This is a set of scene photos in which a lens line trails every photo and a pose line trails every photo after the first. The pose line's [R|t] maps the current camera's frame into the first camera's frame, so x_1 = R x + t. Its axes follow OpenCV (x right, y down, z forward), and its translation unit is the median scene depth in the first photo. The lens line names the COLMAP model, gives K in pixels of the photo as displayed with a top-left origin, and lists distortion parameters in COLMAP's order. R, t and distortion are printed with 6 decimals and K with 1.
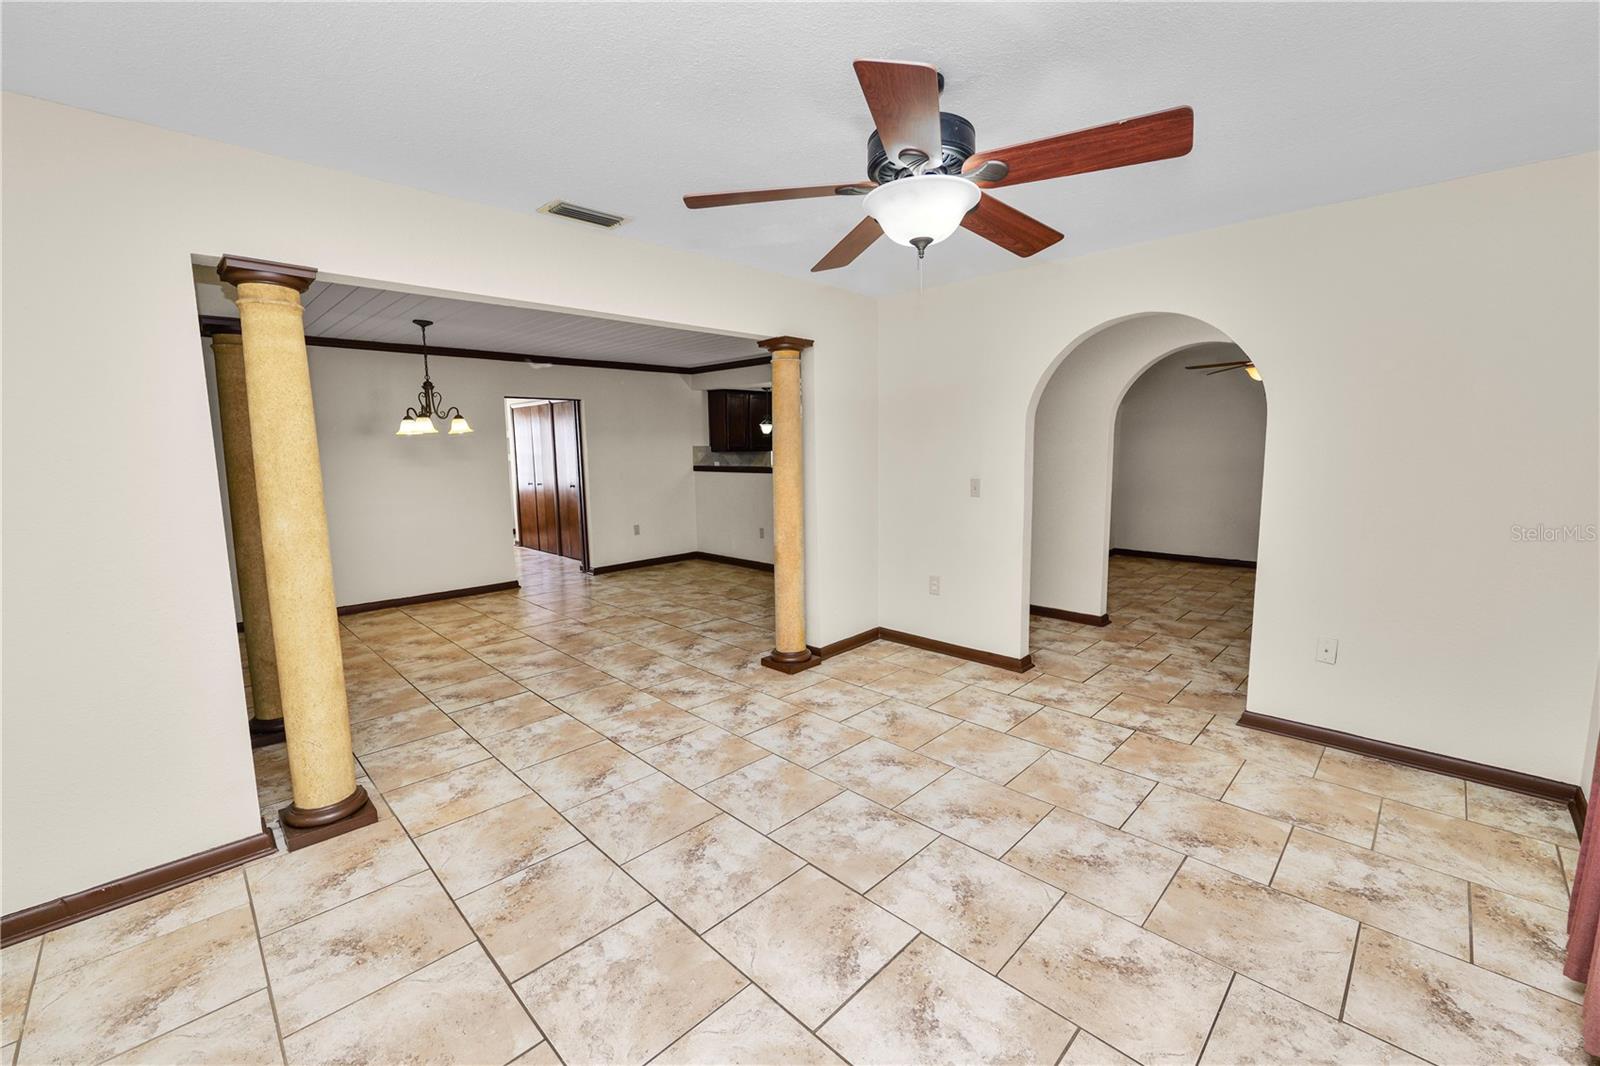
lens RADIAL K [[650.2, 0, 798.0], [0, 650.2, 529.8], [0, 0, 1]] dist [-0.010942, -0.000086]
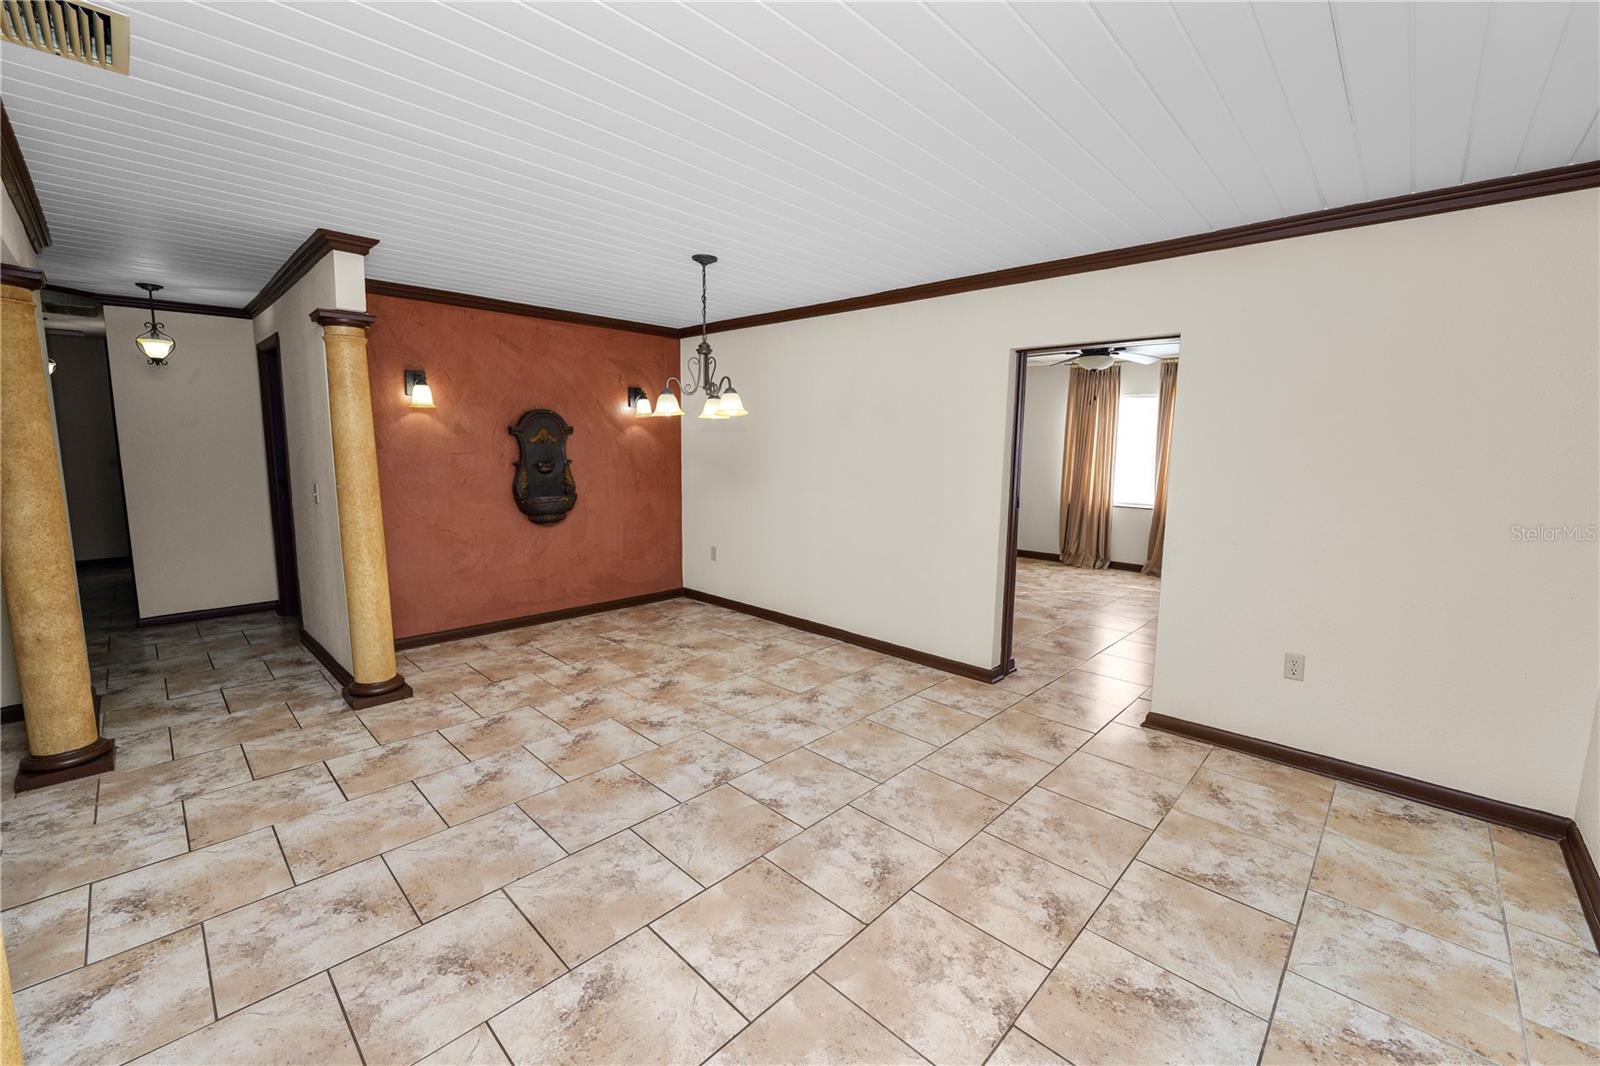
lens RADIAL K [[650.2, 0, 798.0], [0, 650.2, 529.8], [0, 0, 1]] dist [-0.010942, -0.000086]
pose [[0.021086, 0.138859, -0.990088, 0.176178], [-0.144027, 0.980400, 0.134433, -0.149513], [0.989349, 0.139765, 0.040672, 1.188270]]
